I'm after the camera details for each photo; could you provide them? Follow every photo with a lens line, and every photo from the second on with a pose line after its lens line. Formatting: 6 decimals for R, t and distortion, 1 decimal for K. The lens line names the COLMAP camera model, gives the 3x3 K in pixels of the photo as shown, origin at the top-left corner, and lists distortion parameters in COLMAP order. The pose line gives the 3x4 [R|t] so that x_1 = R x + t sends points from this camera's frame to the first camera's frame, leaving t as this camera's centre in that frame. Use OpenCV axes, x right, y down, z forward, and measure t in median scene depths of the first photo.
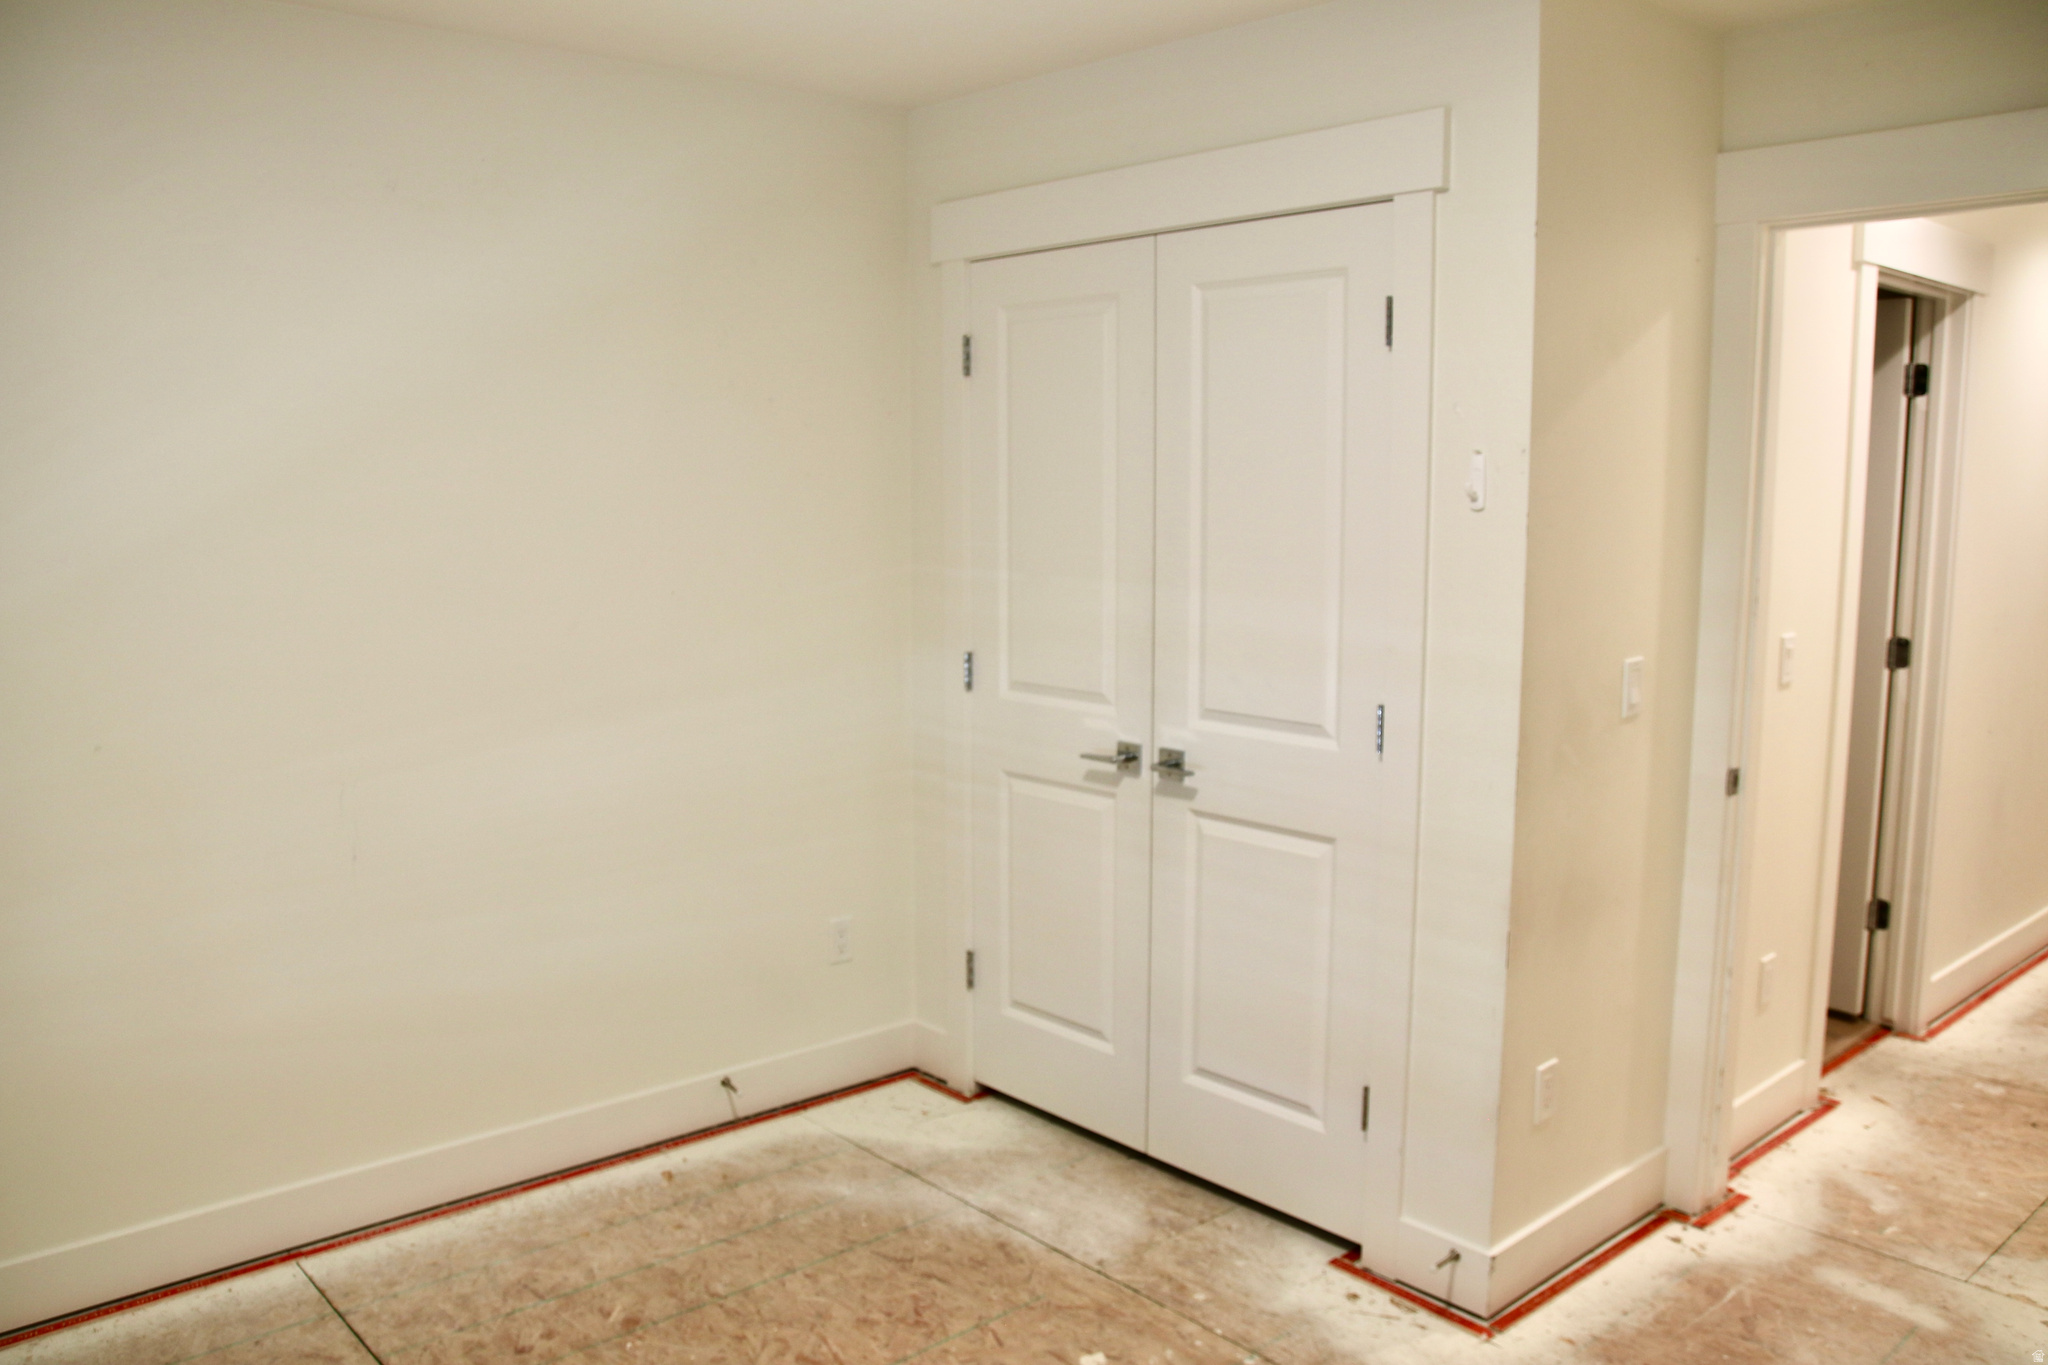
lens RADIAL K [[1642.8, 0, 1022.7], [0, 1642.8, 681.4], [0, 0, 1]] dist [-0.097951, 0.070001]
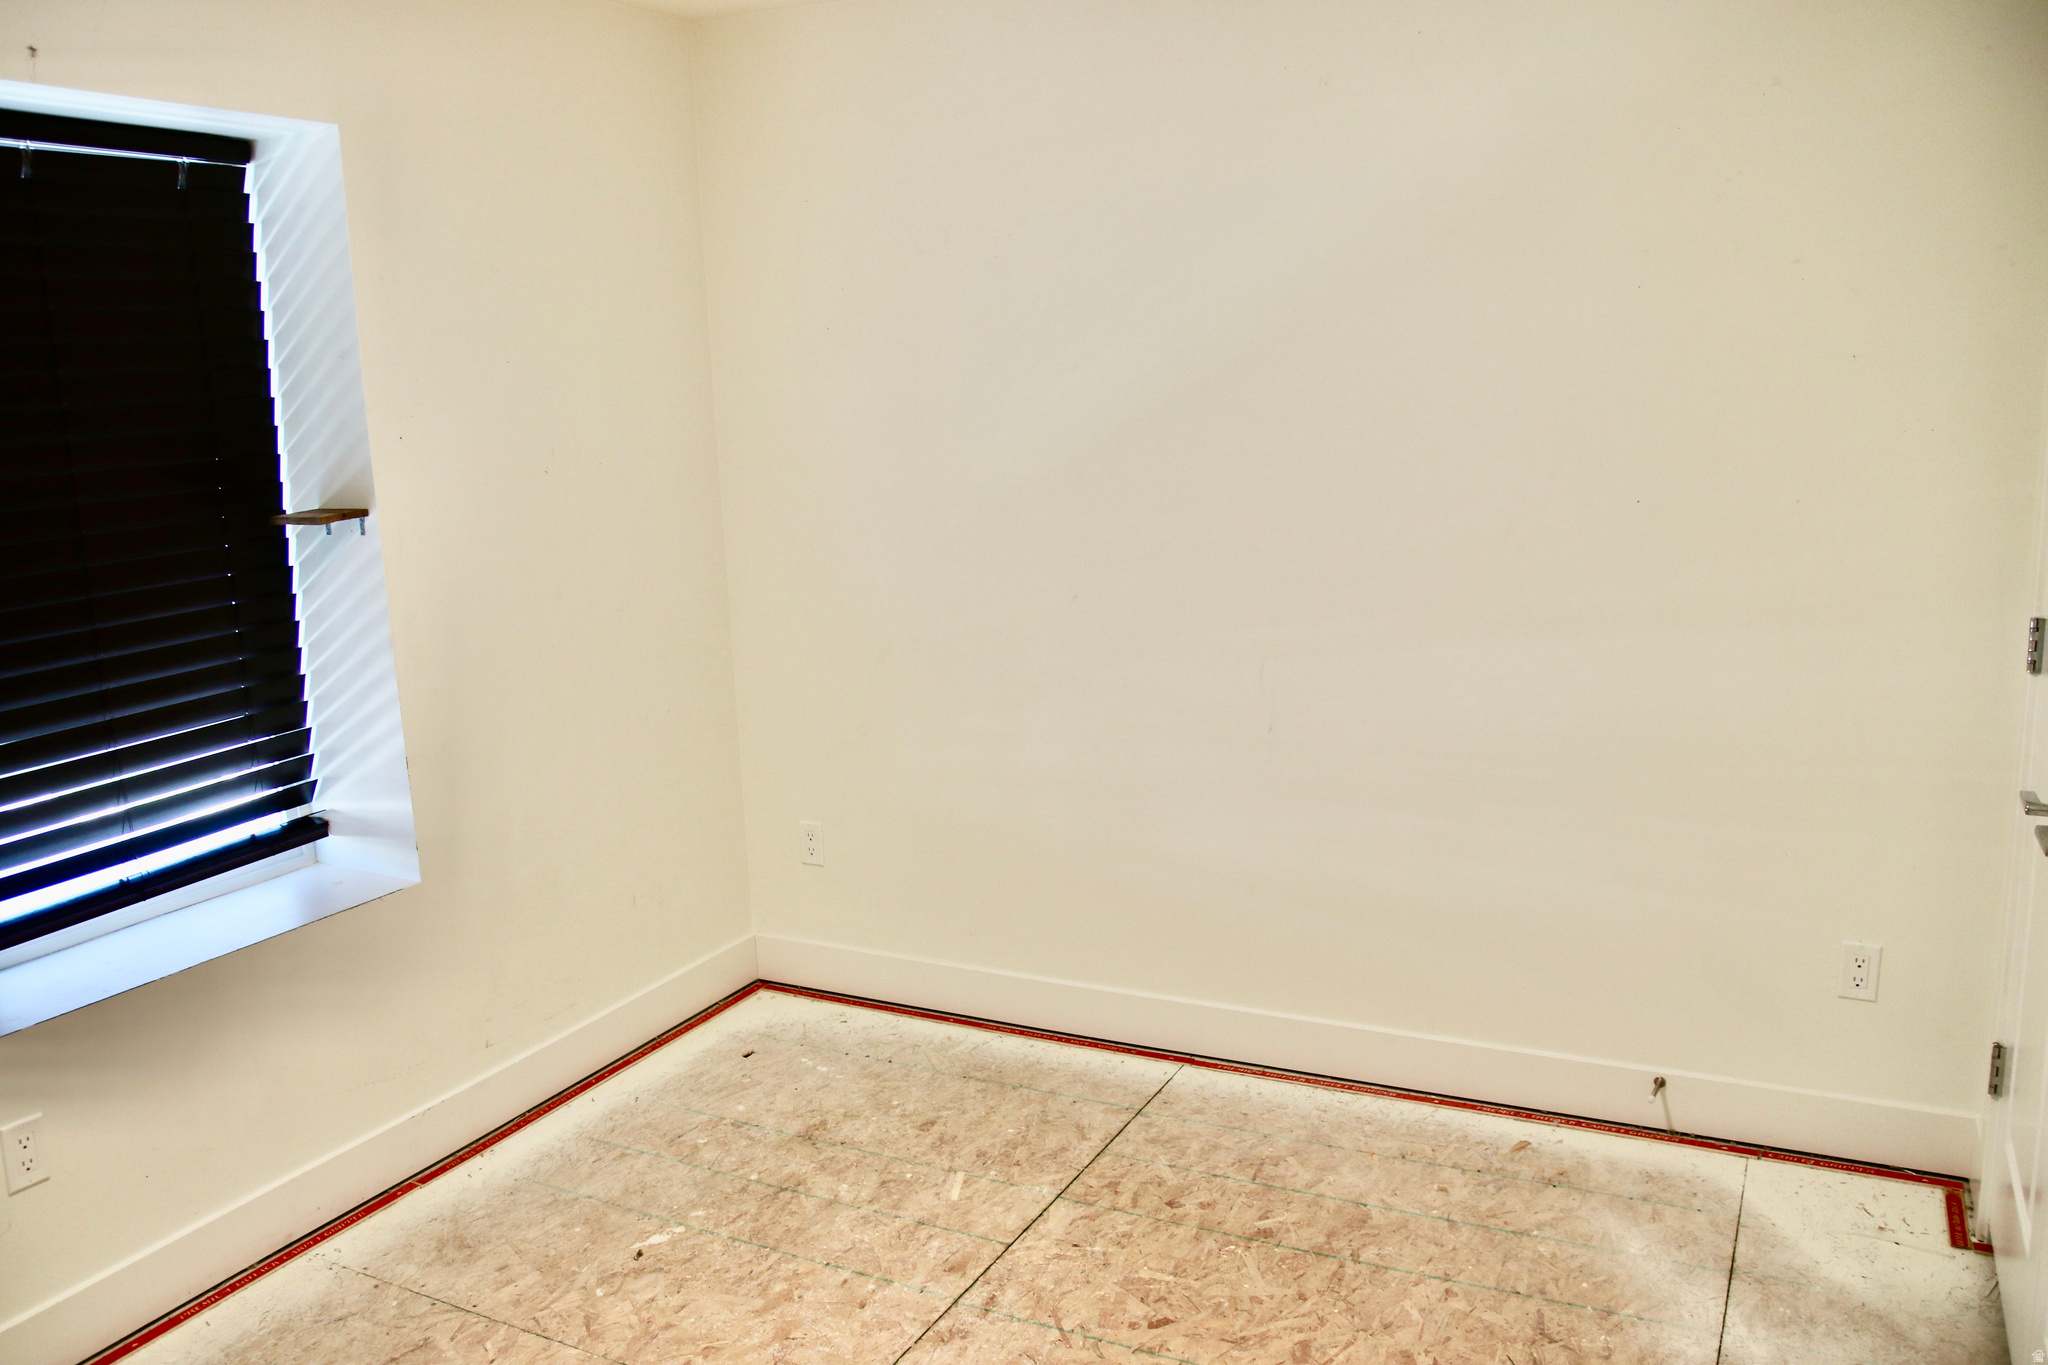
lens RADIAL K [[1642.8, 0, 1019.1], [0, 1642.8, 678.7], [0, 0, 1]] dist [-0.097951, 0.070001]
pose [[0.352292, 0.156140, -0.922773, 0.533831], [-0.082683, 0.987322, 0.135496, -0.058411], [0.932231, 0.028564, 0.360735, 0.456464]]
